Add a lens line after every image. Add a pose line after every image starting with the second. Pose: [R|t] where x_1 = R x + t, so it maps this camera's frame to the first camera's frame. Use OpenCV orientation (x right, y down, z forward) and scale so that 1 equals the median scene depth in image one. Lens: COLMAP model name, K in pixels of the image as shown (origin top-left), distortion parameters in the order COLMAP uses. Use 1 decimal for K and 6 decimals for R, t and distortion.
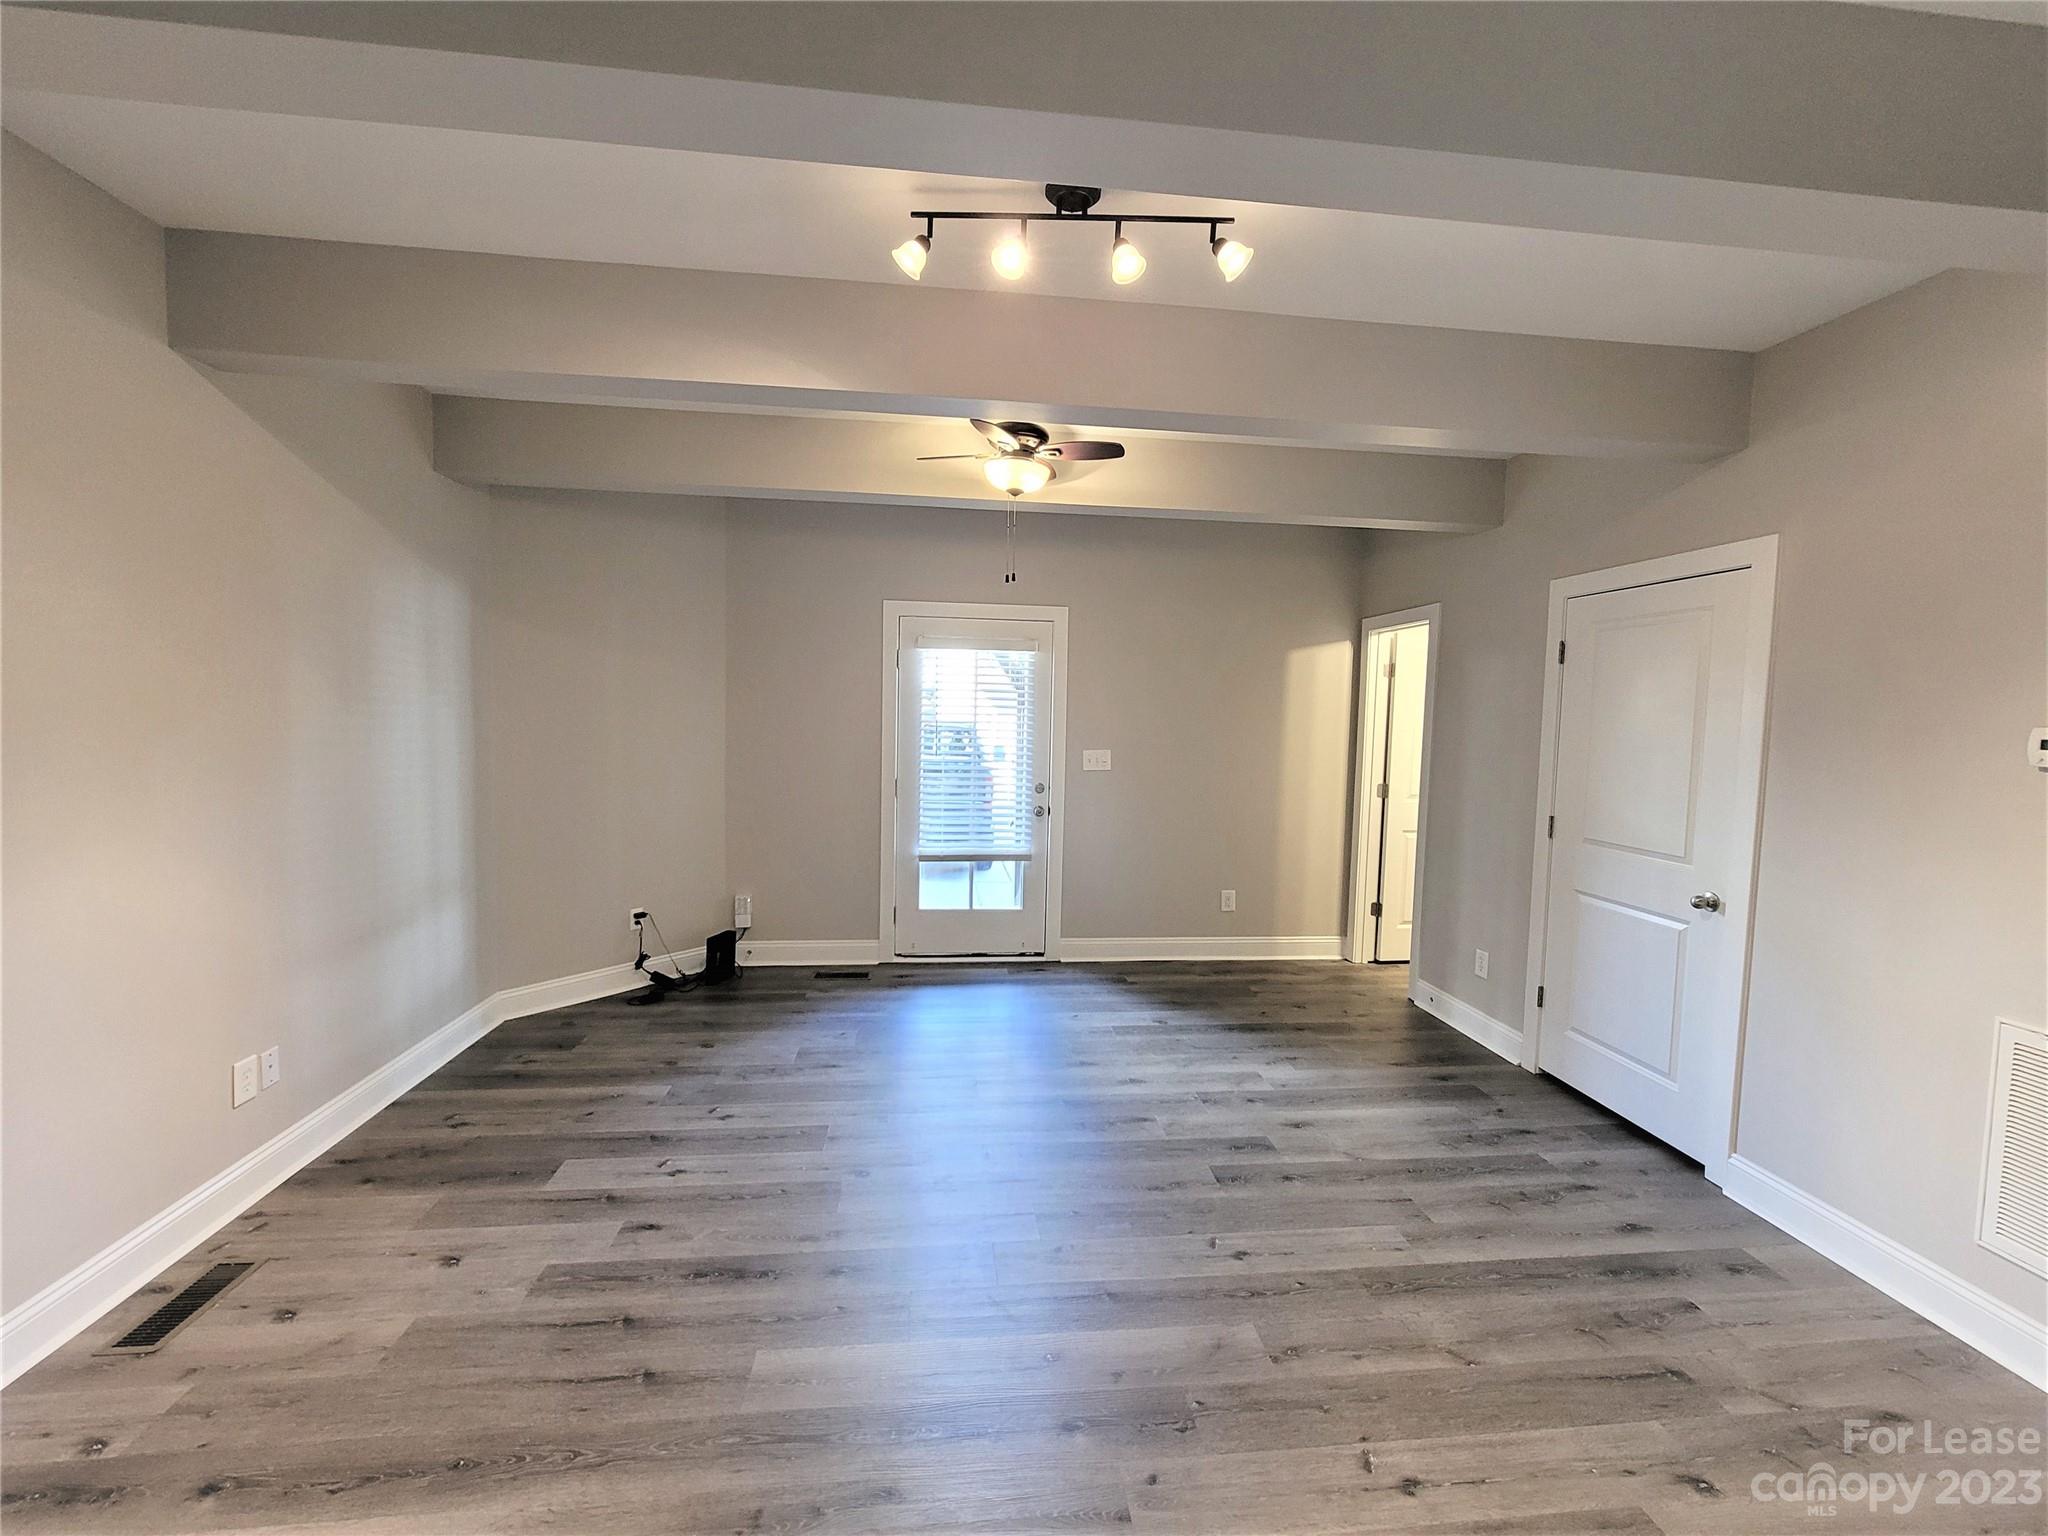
lens RADIAL K [[830.8, 0, 1020.7], [0, 830.8, 769.2], [0, 0, 1]] dist [0.000534, 0.000124]
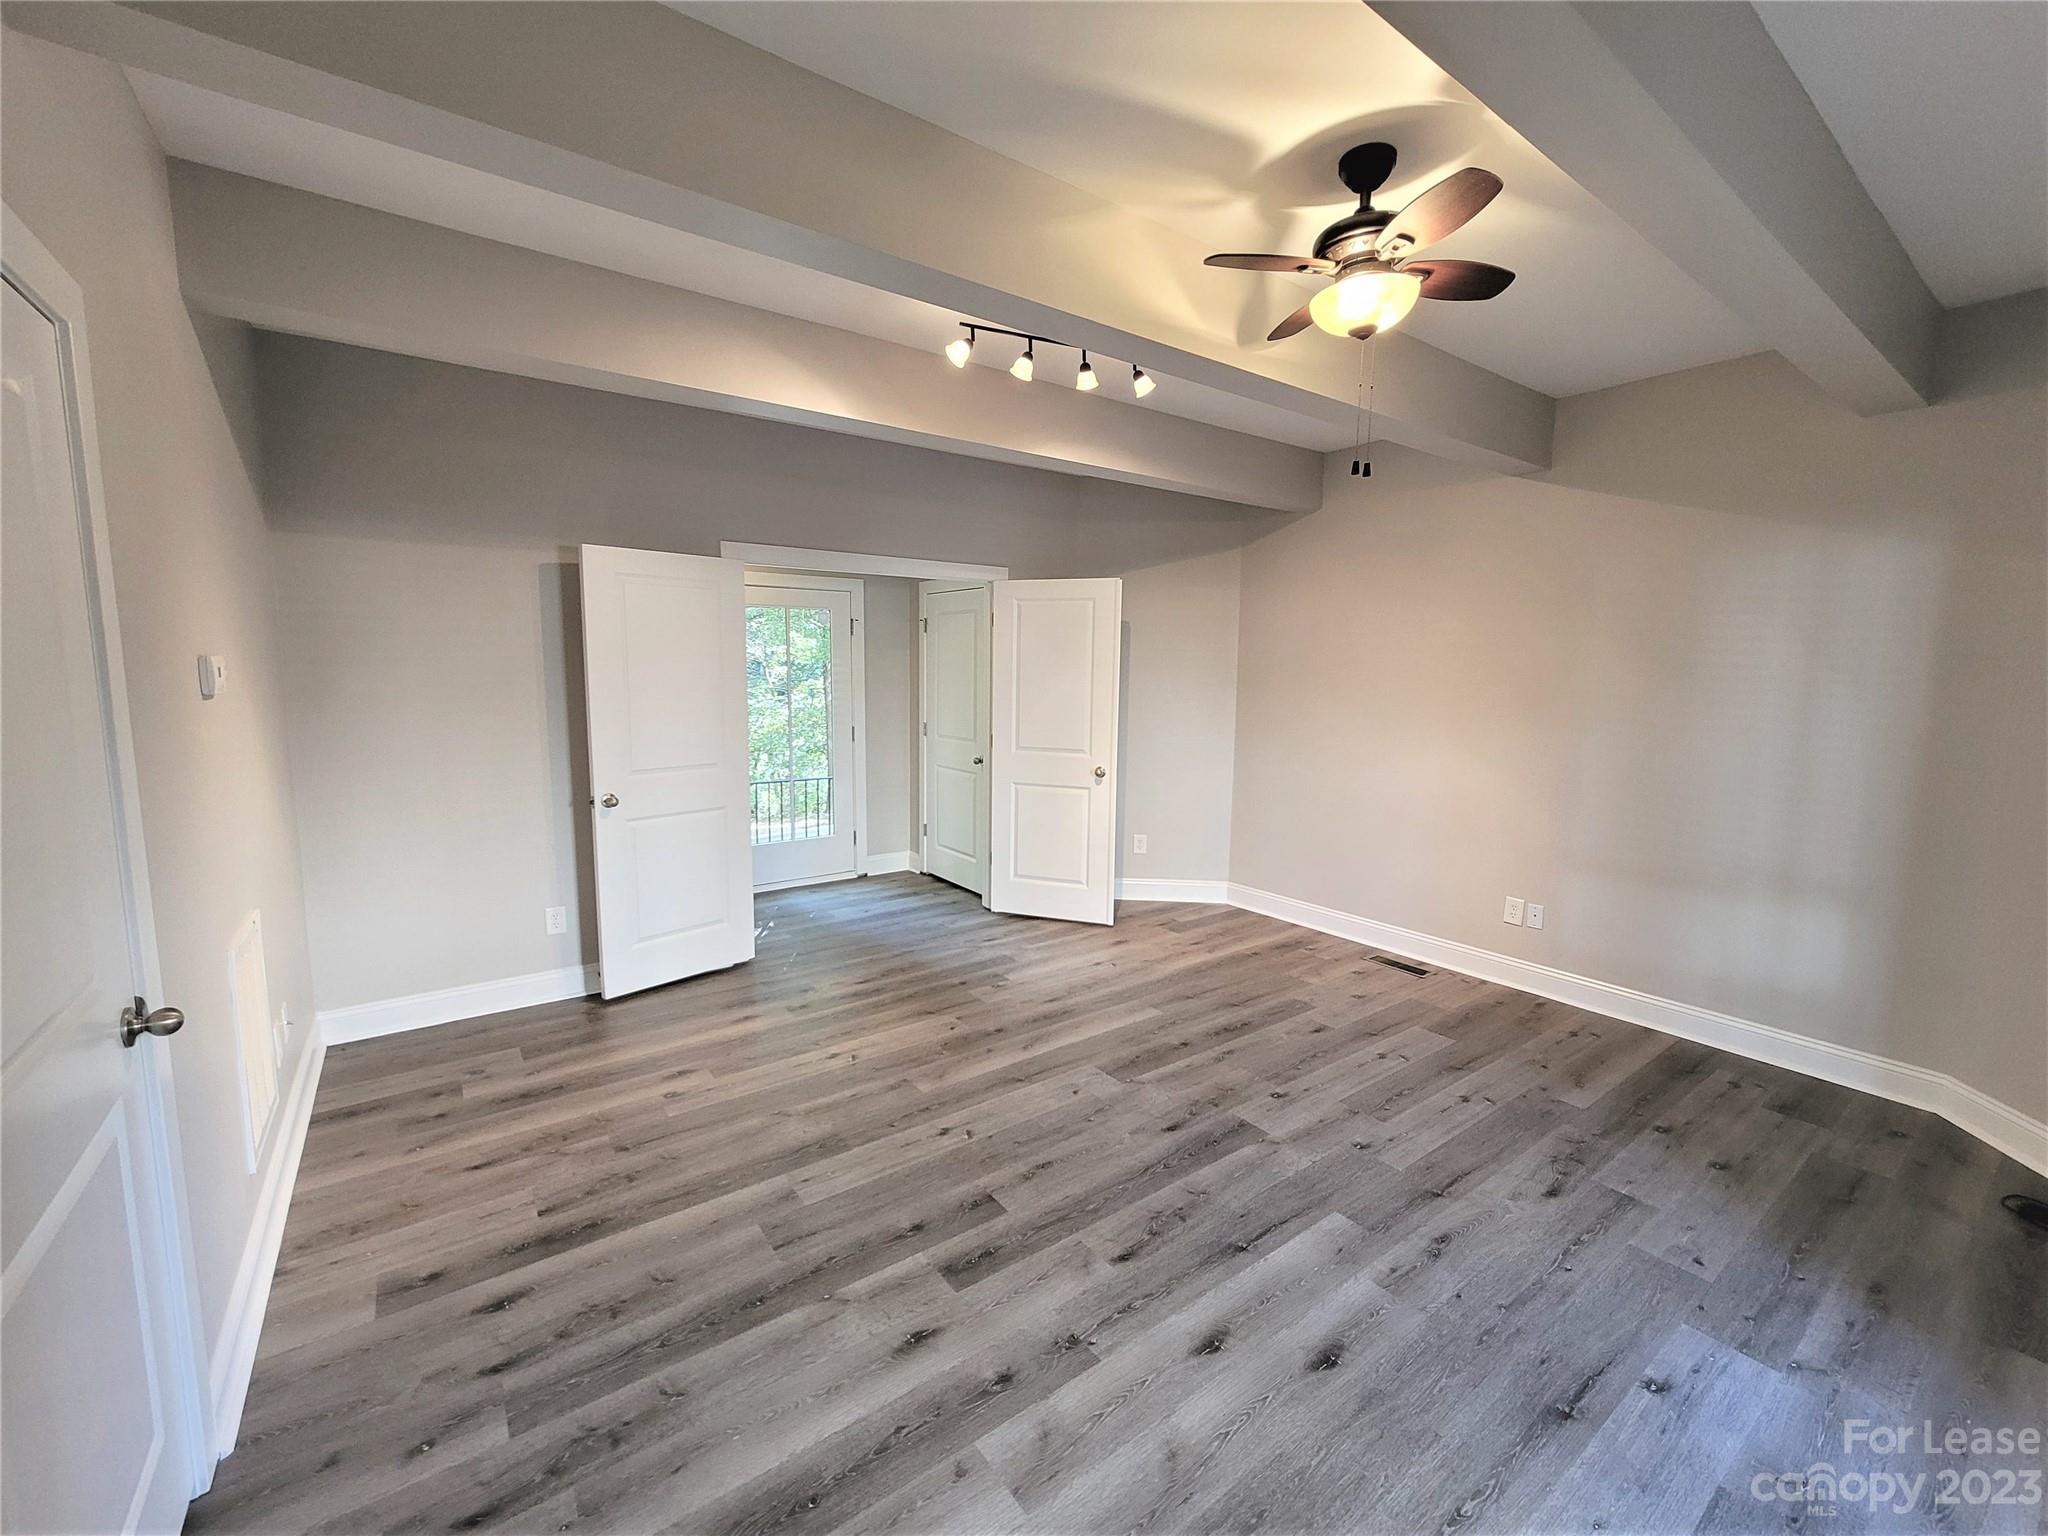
lens RADIAL K [[830.8, 0, 1018.8], [0, 830.8, 759.3], [0, 0, 1]] dist [0.000534, 0.000124]
pose [[-0.866414, 0.024887, -0.498706, 0.713399], [-0.065763, 0.984370, 0.163374, -0.118759], [0.494977, 0.174346, -0.851235, 1.879616]]
